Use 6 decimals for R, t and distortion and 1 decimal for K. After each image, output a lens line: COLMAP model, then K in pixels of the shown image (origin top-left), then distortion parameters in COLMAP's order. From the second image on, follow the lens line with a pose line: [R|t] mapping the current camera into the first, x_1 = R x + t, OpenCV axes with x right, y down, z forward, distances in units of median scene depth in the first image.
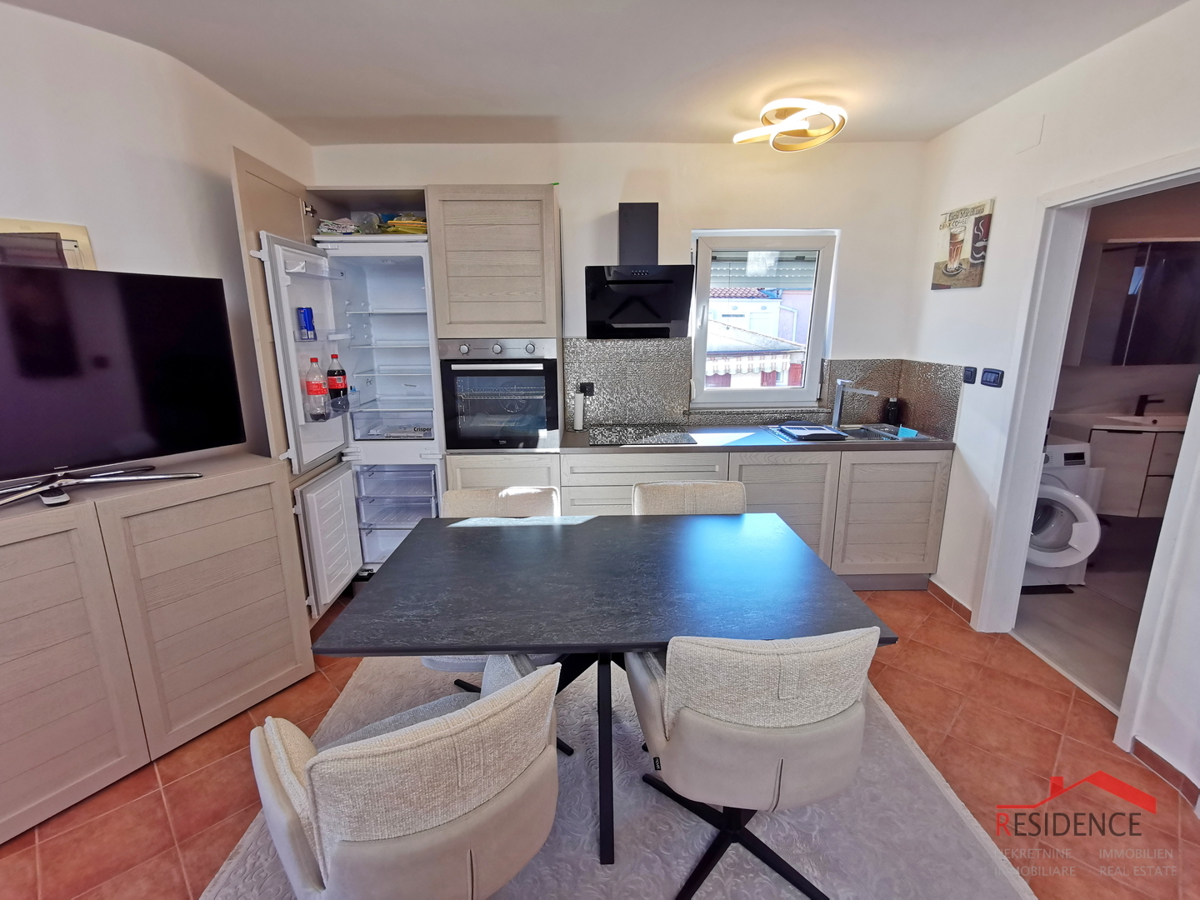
lens RADIAL K [[552.3, 0, 600.0], [0, 552.3, 450.0], [0, 0, 1]] dist [-0.006985, 0.009939]
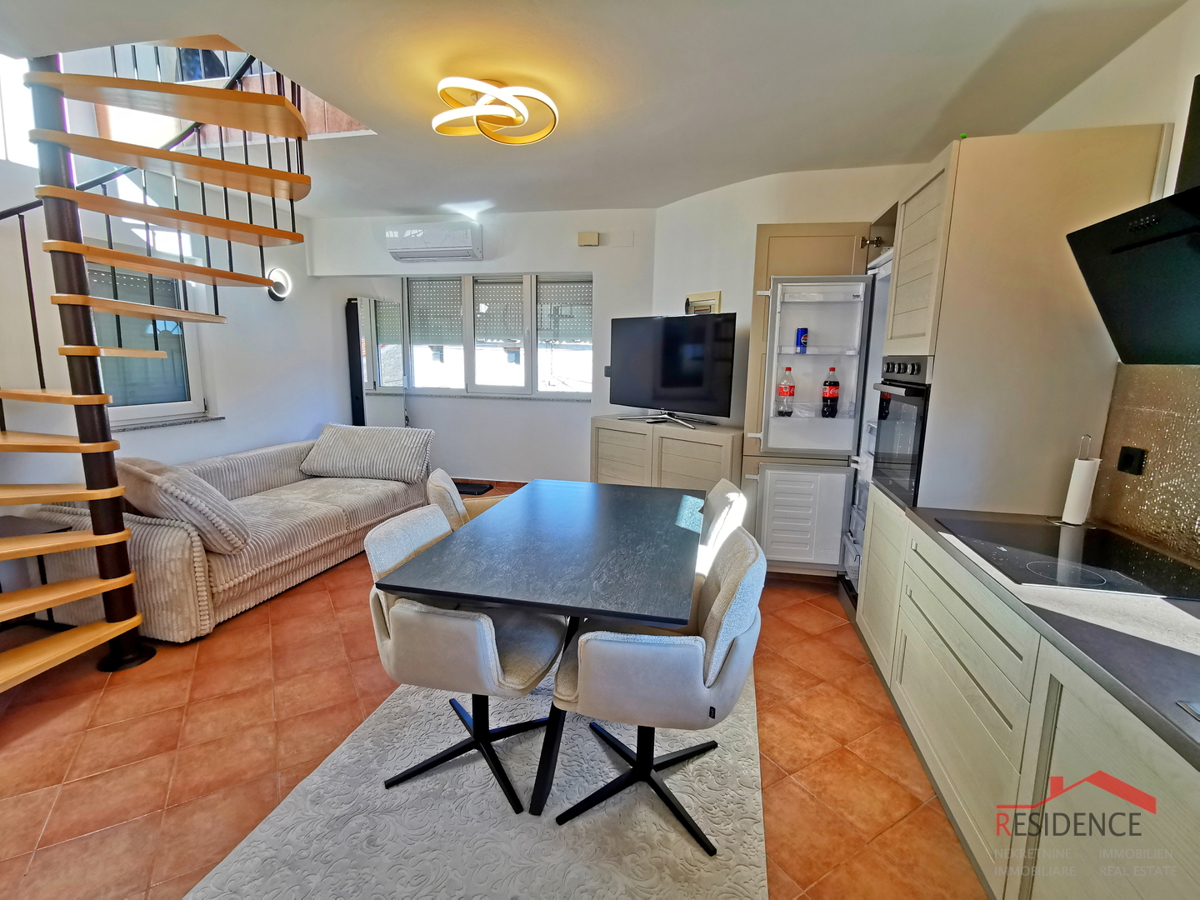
lens RADIAL K [[552.3, 0, 600.0], [0, 552.3, 450.0], [0, 0, 1]] dist [-0.006985, 0.009939]
pose [[-0.238207, 0.172554, -0.955763, 0.795400], [-0.226080, 0.947205, 0.227355, -0.167735], [0.944534, 0.270237, -0.186619, 0.841440]]
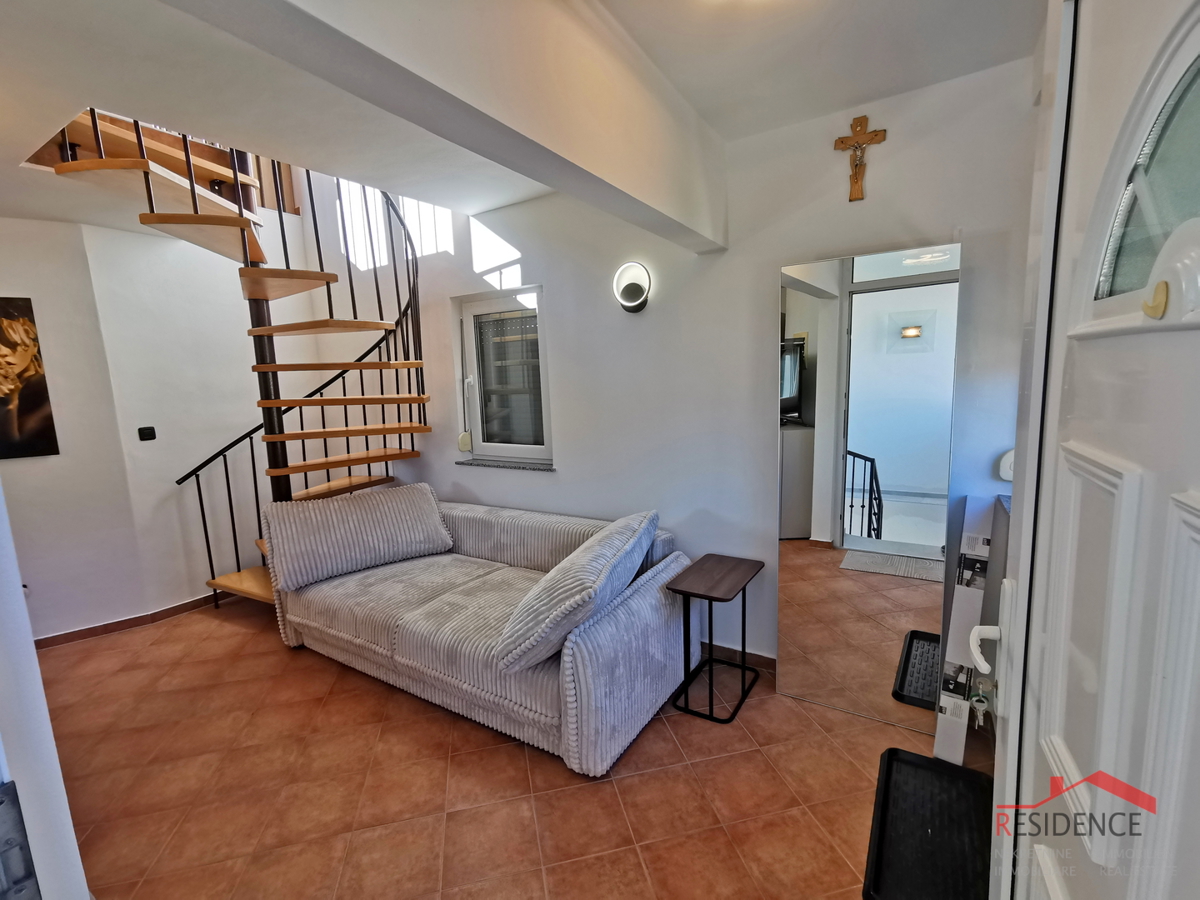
lens RADIAL K [[552.3, 0, 600.0], [0, 552.3, 450.0], [0, 0, 1]] dist [-0.006985, 0.009939]
pose [[-0.845307, -0.035471, 0.533102, -1.239323], [0.163194, 0.932967, 0.320844, -0.103724], [-0.508747, 0.358210, -0.782855, 0.467750]]
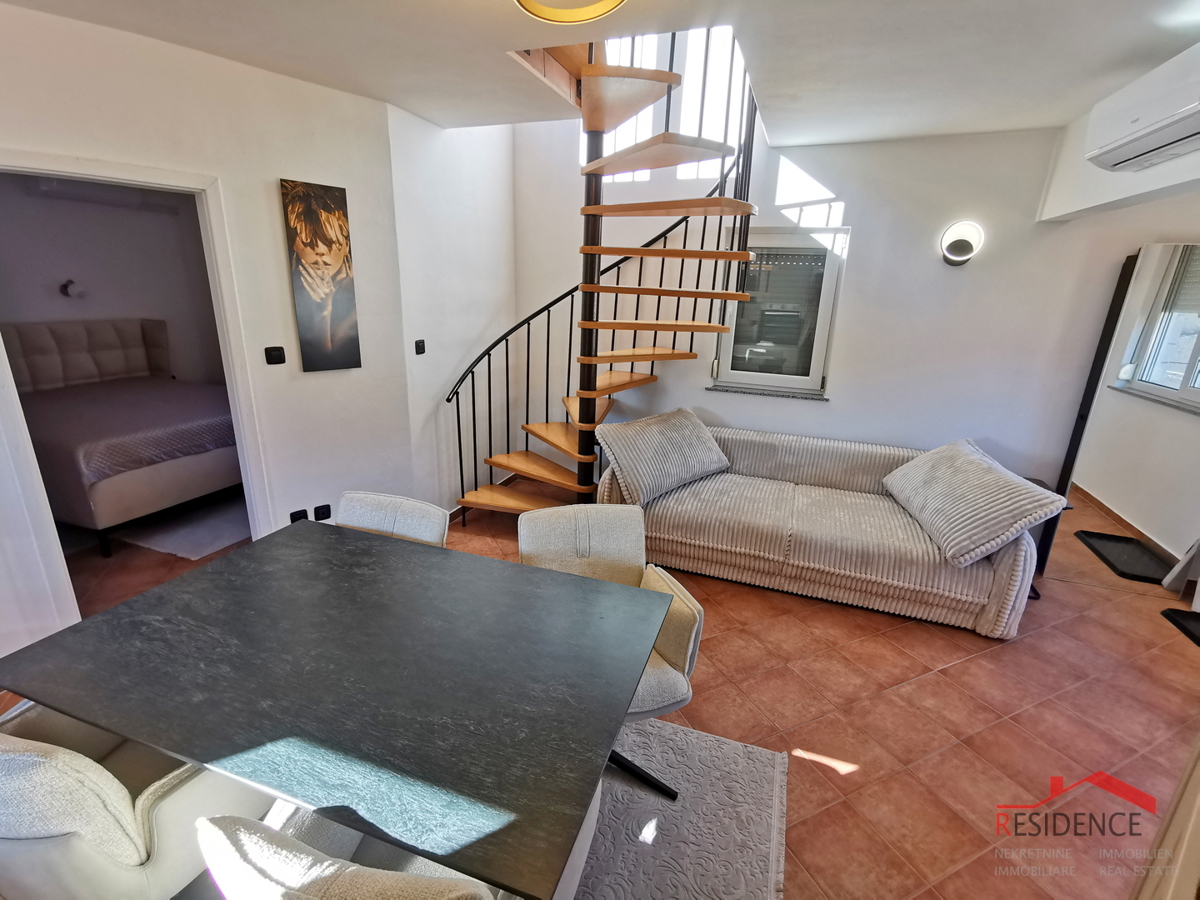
lens RADIAL K [[552.3, 0, 600.0], [0, 552.3, 450.0], [0, 0, 1]] dist [-0.006985, 0.009939]
pose [[-0.938192, -0.120447, 0.324481, -0.376095], [0.052135, 0.877620, 0.476513, -0.271280], [-0.342165, 0.463978, -0.817097, 0.985948]]
